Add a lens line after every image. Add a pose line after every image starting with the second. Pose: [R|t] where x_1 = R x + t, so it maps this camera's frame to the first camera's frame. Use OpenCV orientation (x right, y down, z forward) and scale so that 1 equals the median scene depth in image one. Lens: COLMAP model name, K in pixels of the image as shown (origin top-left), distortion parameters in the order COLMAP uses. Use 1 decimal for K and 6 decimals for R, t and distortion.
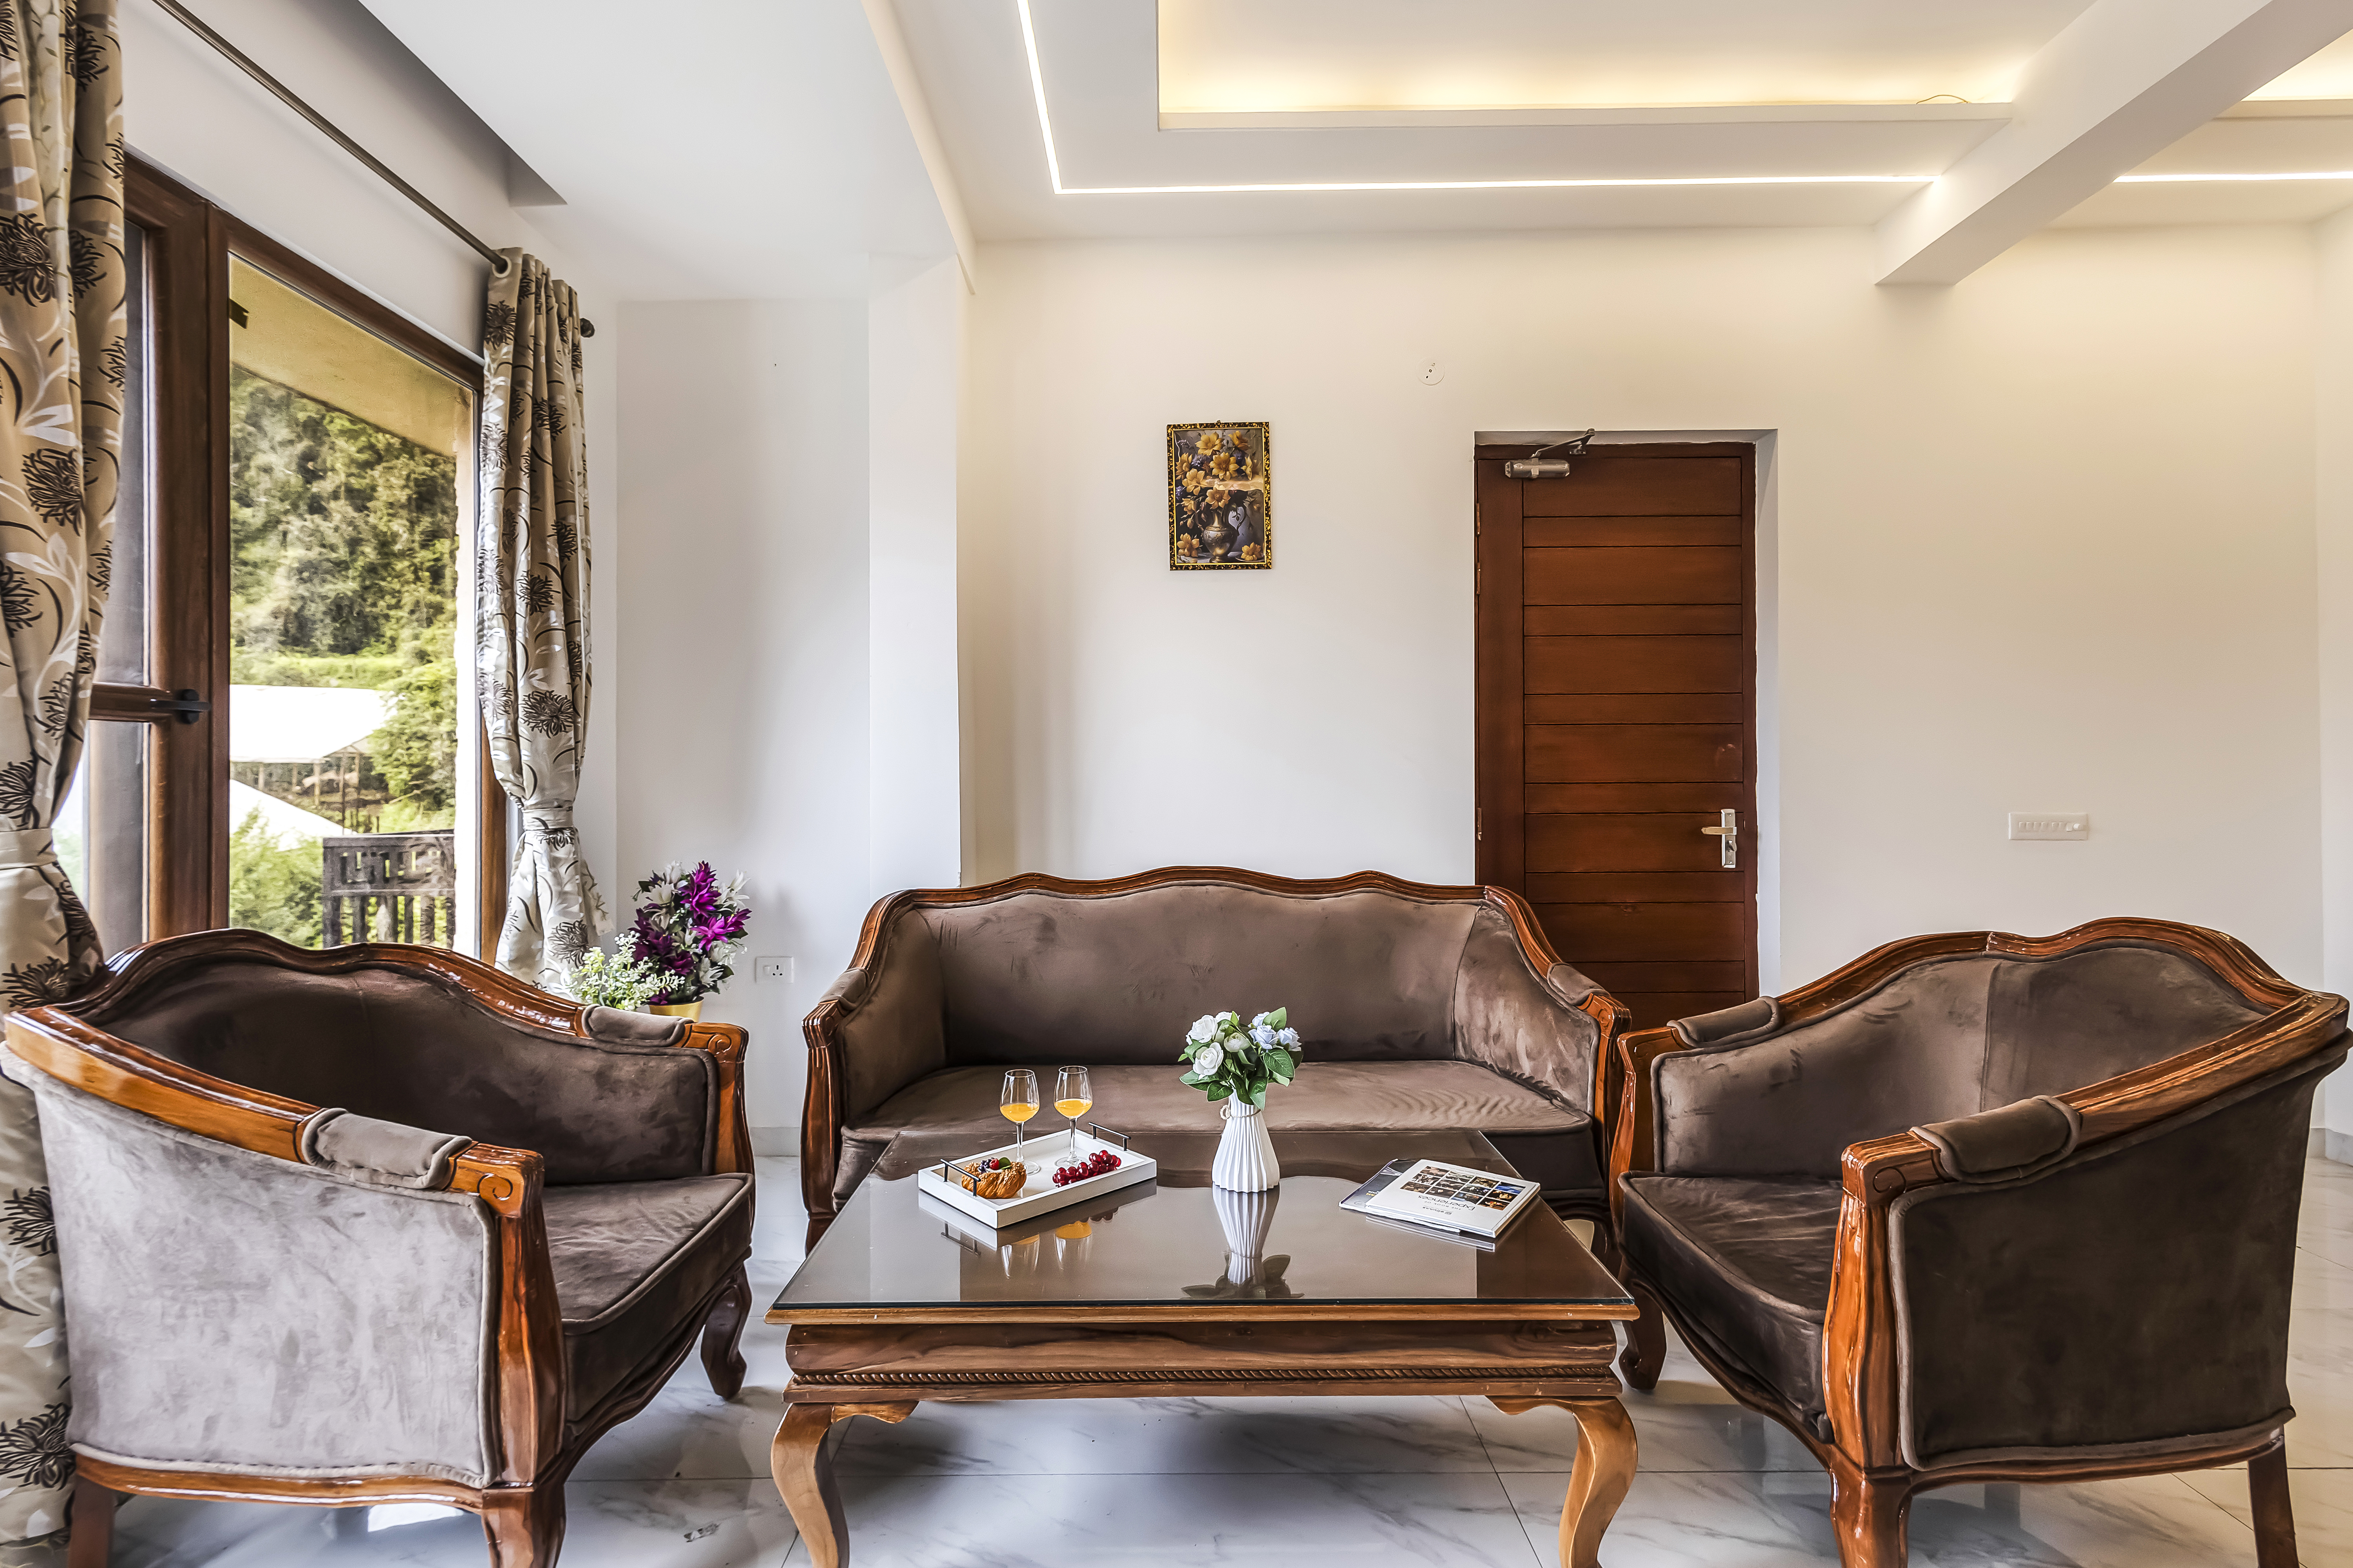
lens RADIAL K [[1126.0, 0, 1162.0], [0, 1126.0, 764.0], [0, 0, 1]] dist [-0.001929, 0.009366]
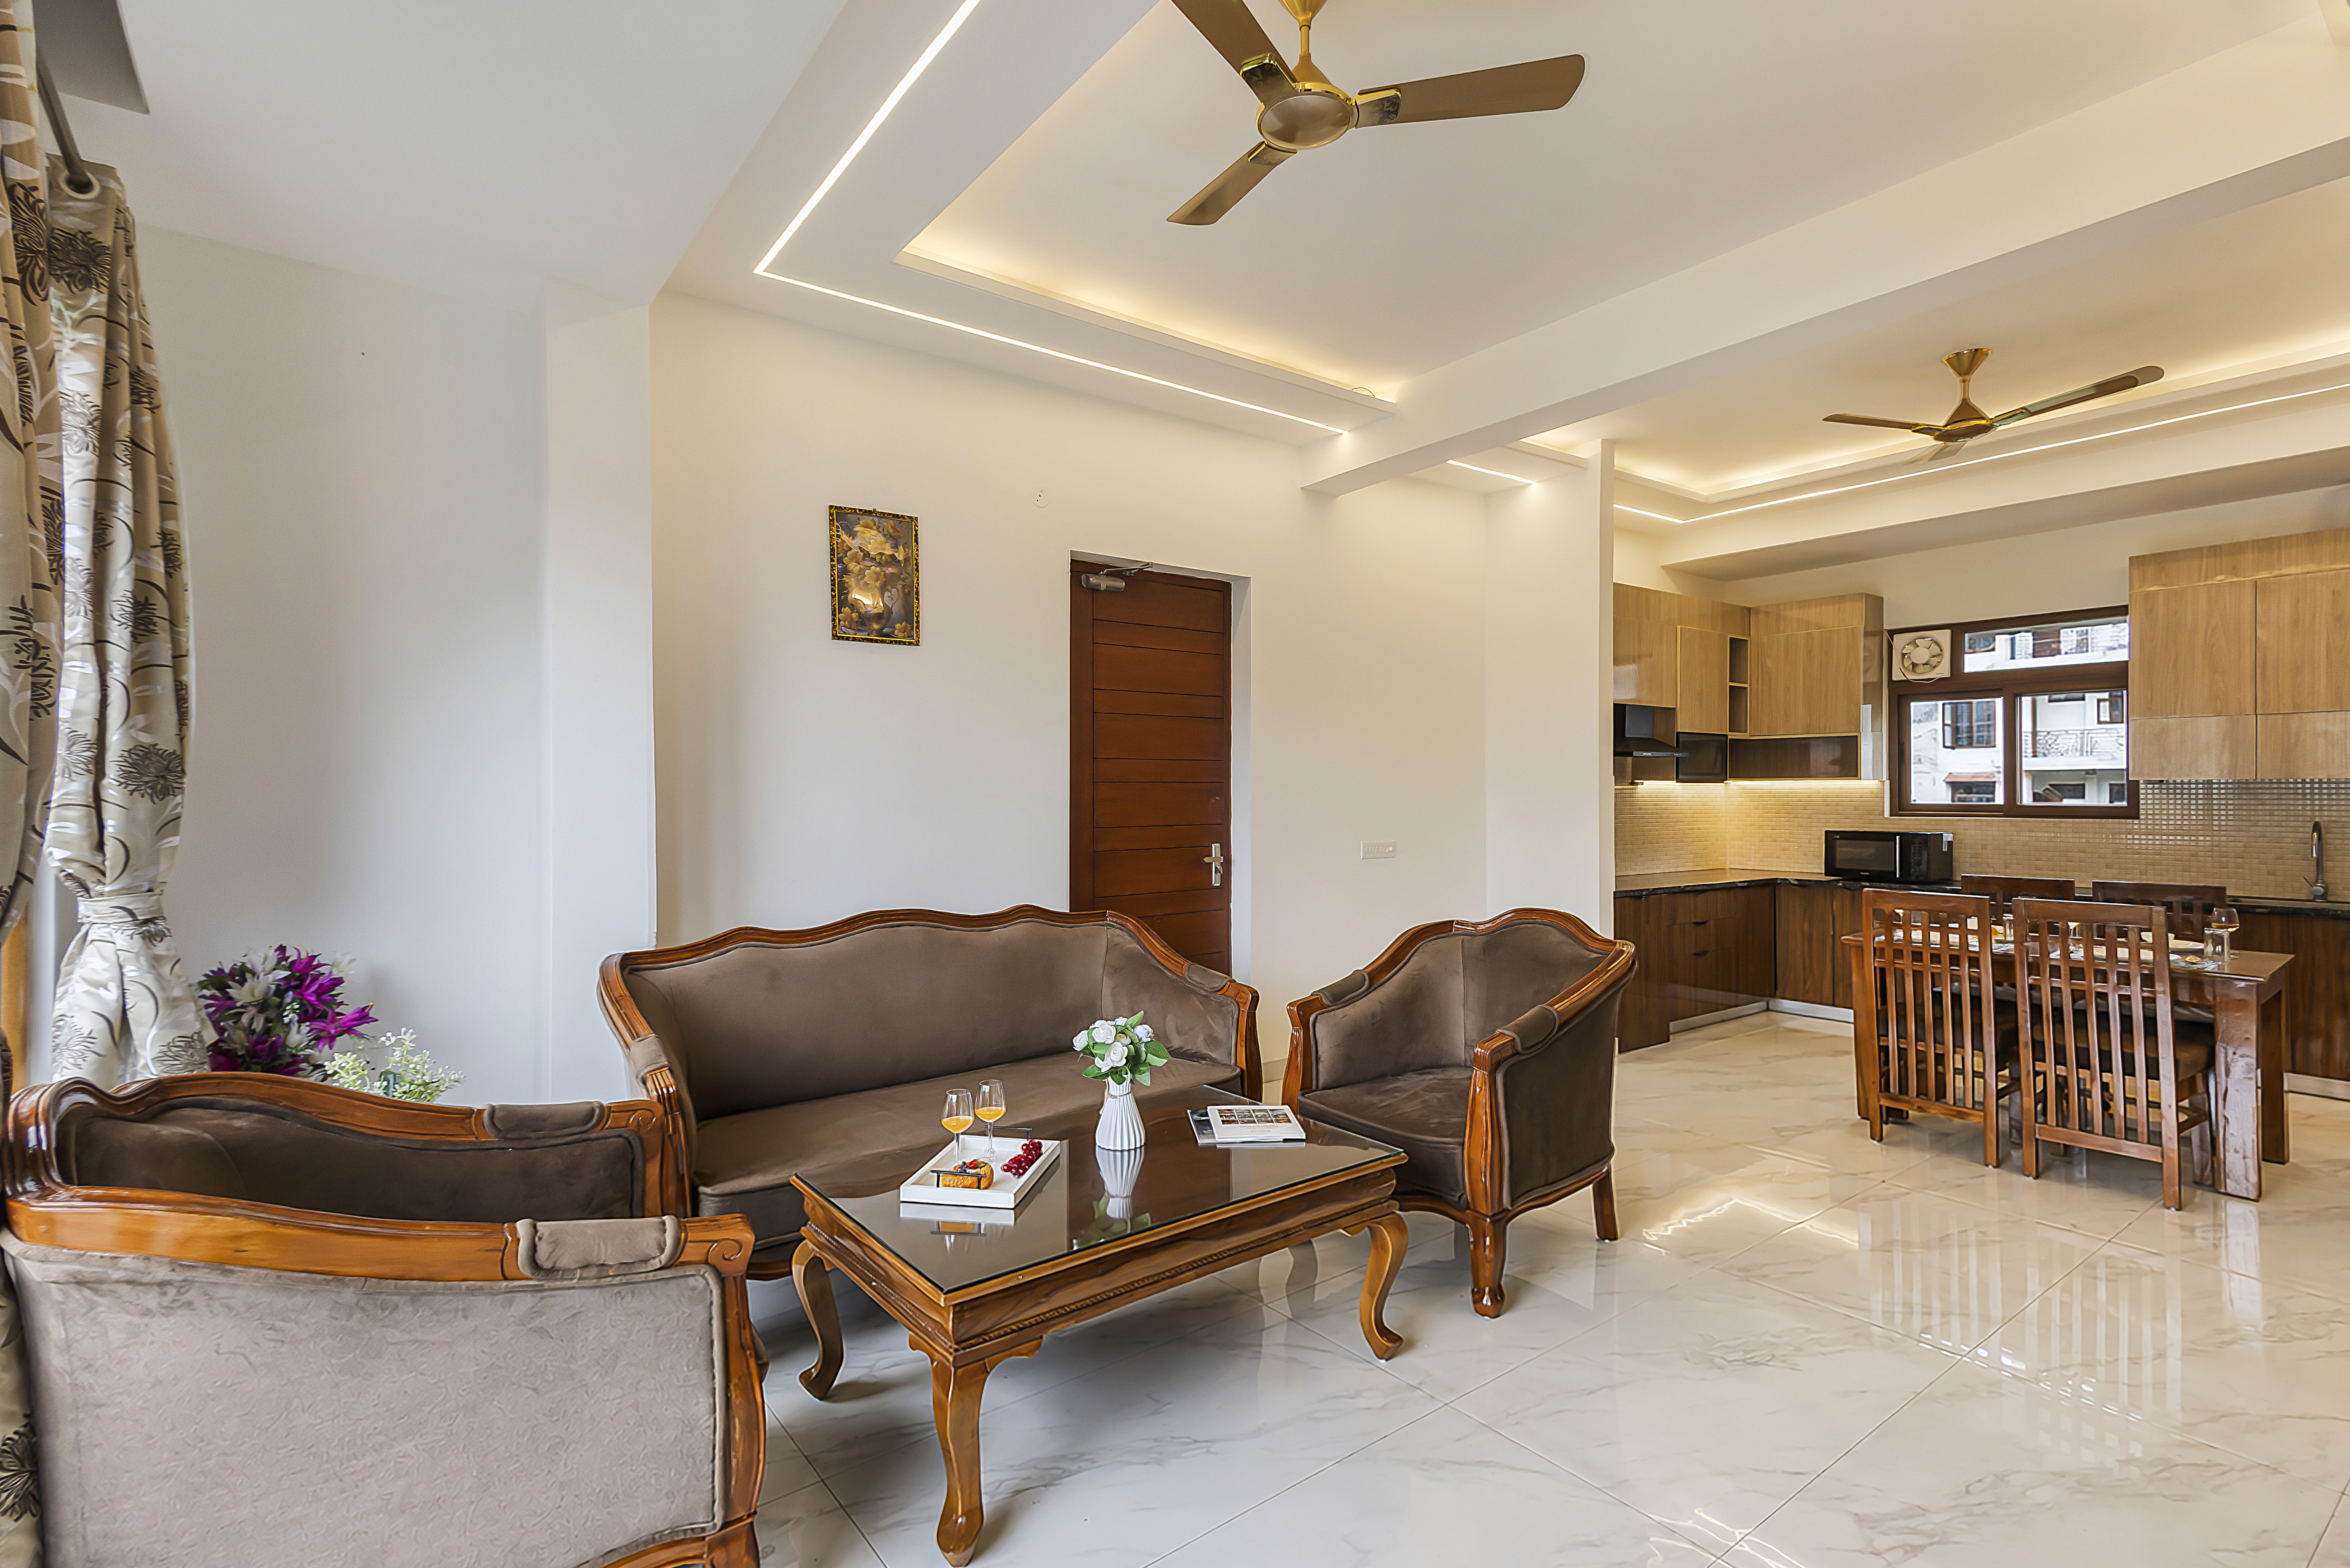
lens RADIAL K [[1107.2, 0, 1175.0], [0, 1107.2, 784.0], [0, 0, 1]] dist [0.027399, 0.008717]
pose [[0.789854, 0.005080, 0.613274, -0.466138], [-0.007240, 0.999973, 0.001041, -0.042636], [-0.613252, -0.005262, 0.789870, -0.063654]]
